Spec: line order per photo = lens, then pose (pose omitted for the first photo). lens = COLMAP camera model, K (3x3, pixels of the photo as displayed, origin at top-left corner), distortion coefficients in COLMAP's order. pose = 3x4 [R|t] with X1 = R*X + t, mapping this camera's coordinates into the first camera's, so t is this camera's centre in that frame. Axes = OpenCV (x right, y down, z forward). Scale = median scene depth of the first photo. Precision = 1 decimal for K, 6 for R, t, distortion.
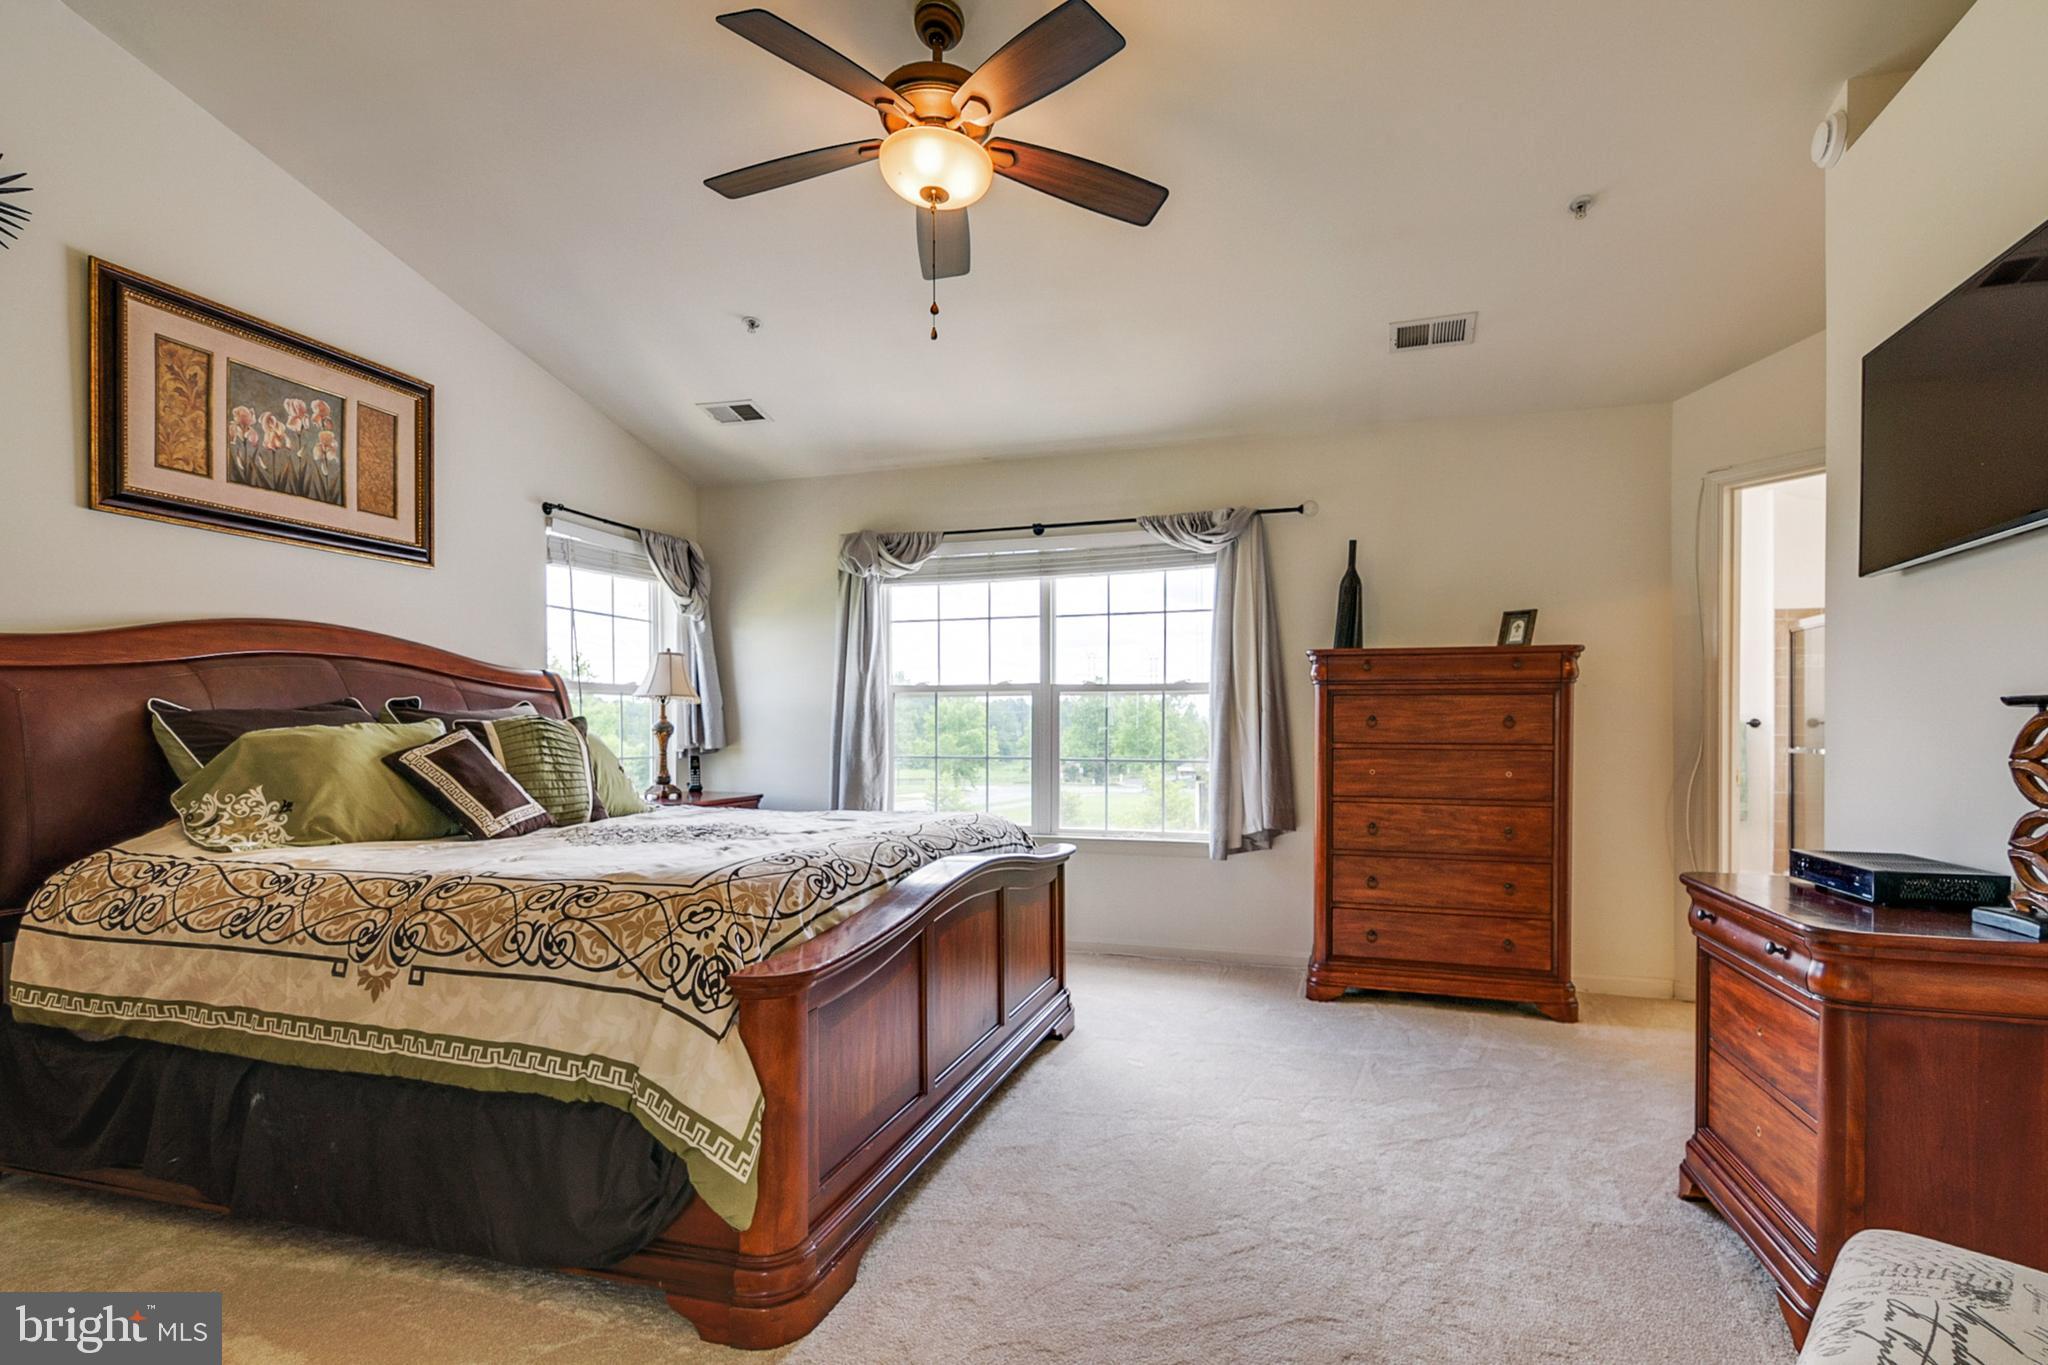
lens RADIAL K [[999.8, 0, 1039.0], [0, 999.8, 740.0], [0, 0, 1]] dist [0.014652, -0.009842]
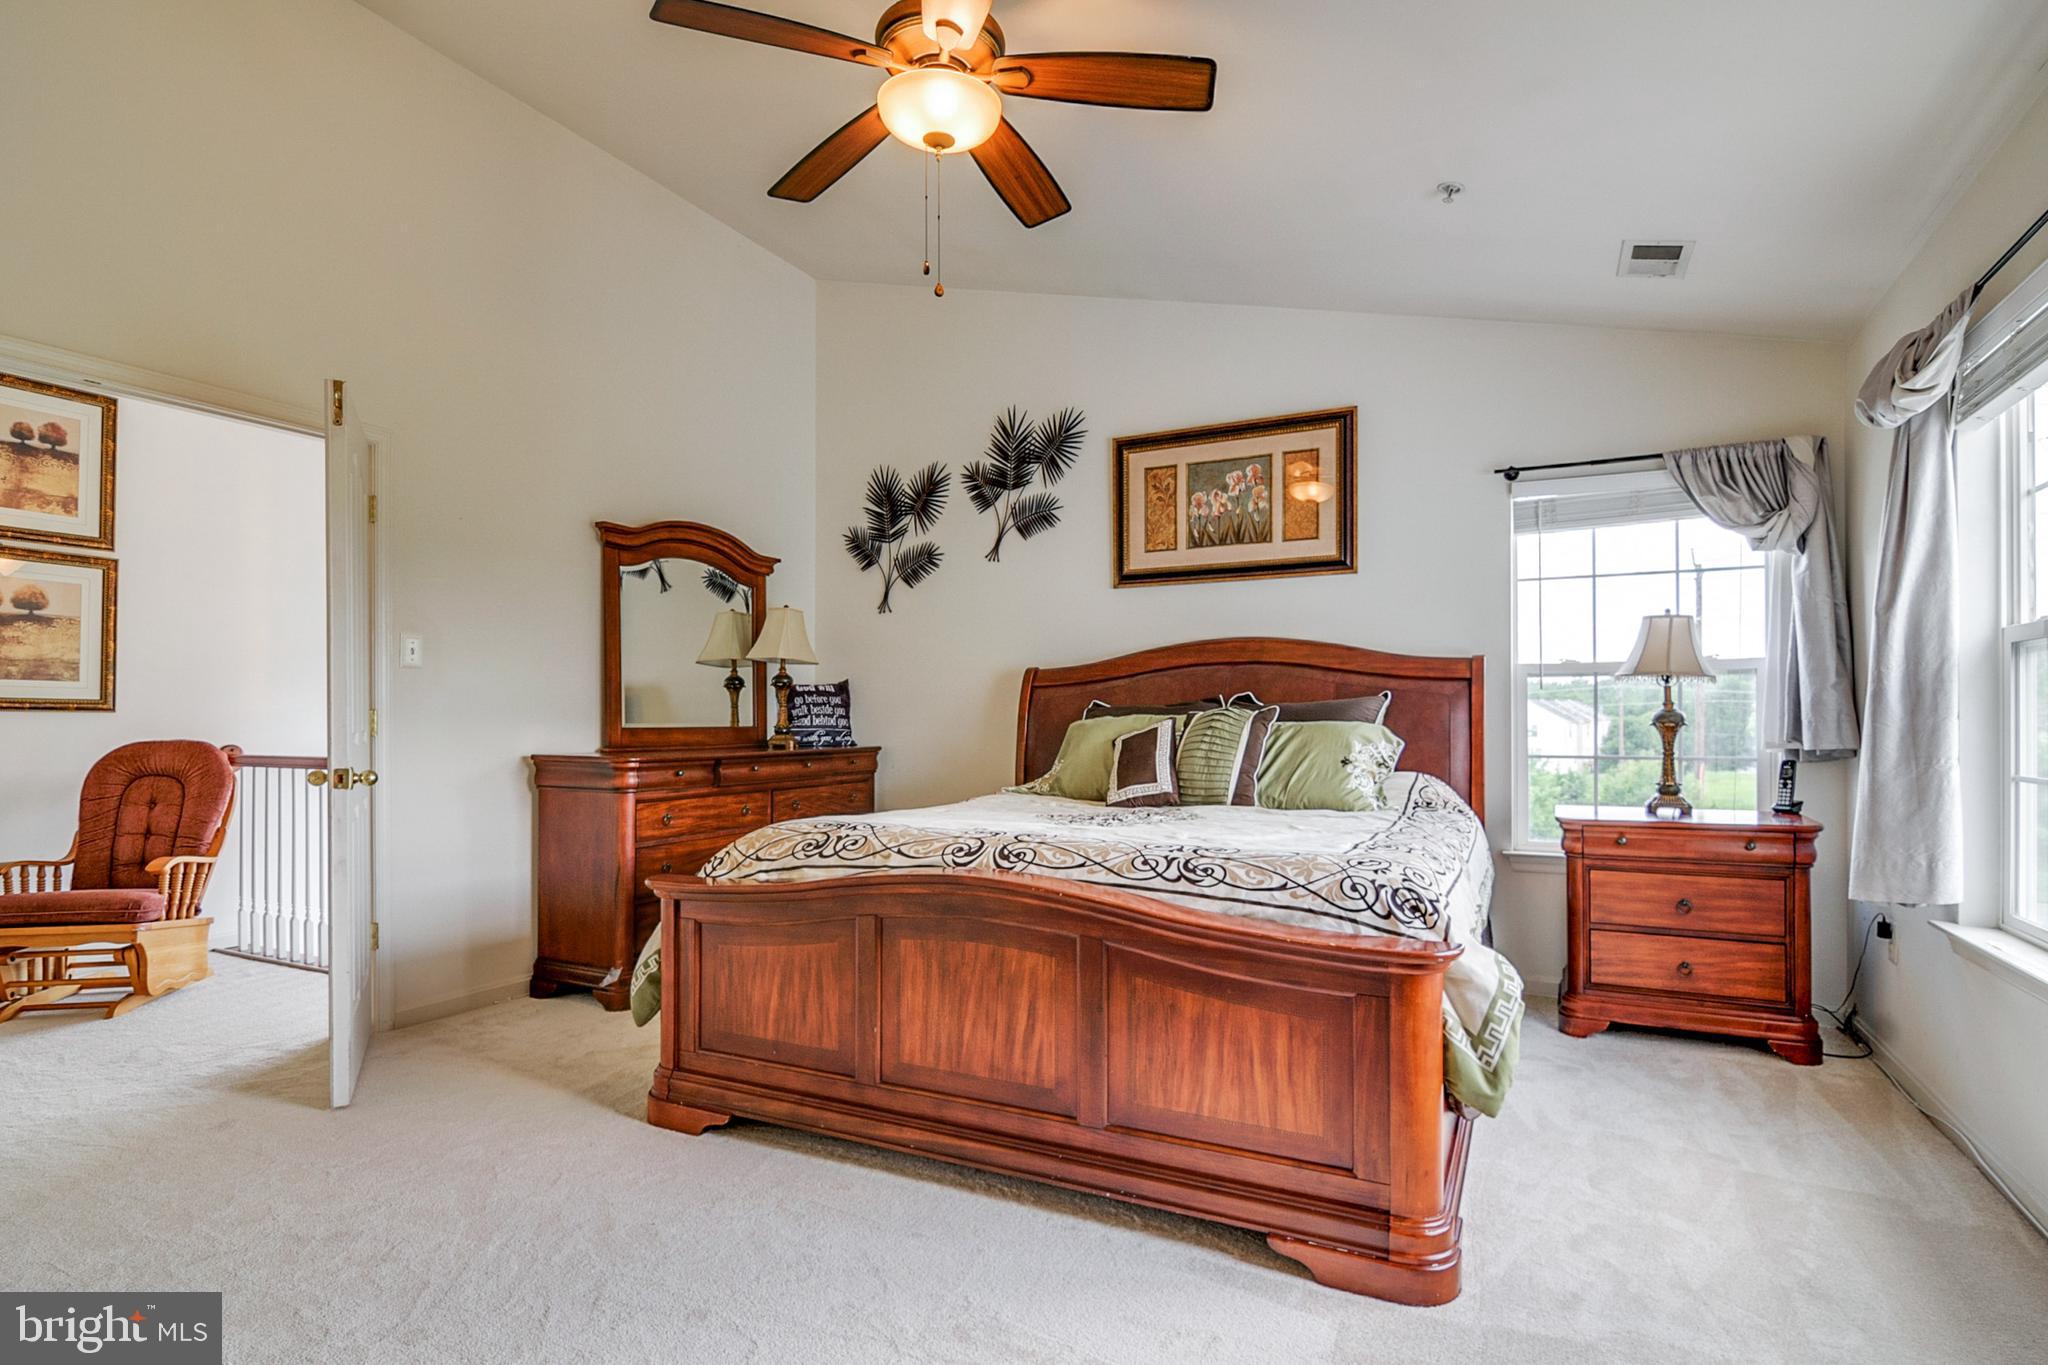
lens RADIAL K [[999.8, 0, 1039.0], [0, 999.8, 740.0], [0, 0, 1]] dist [0.014652, -0.009842]
pose [[-0.138418, 0.016206, -0.990241, 0.605775], [-0.010049, 0.999792, 0.017766, -0.005637], [0.990323, 0.012410, -0.138226, 0.924986]]
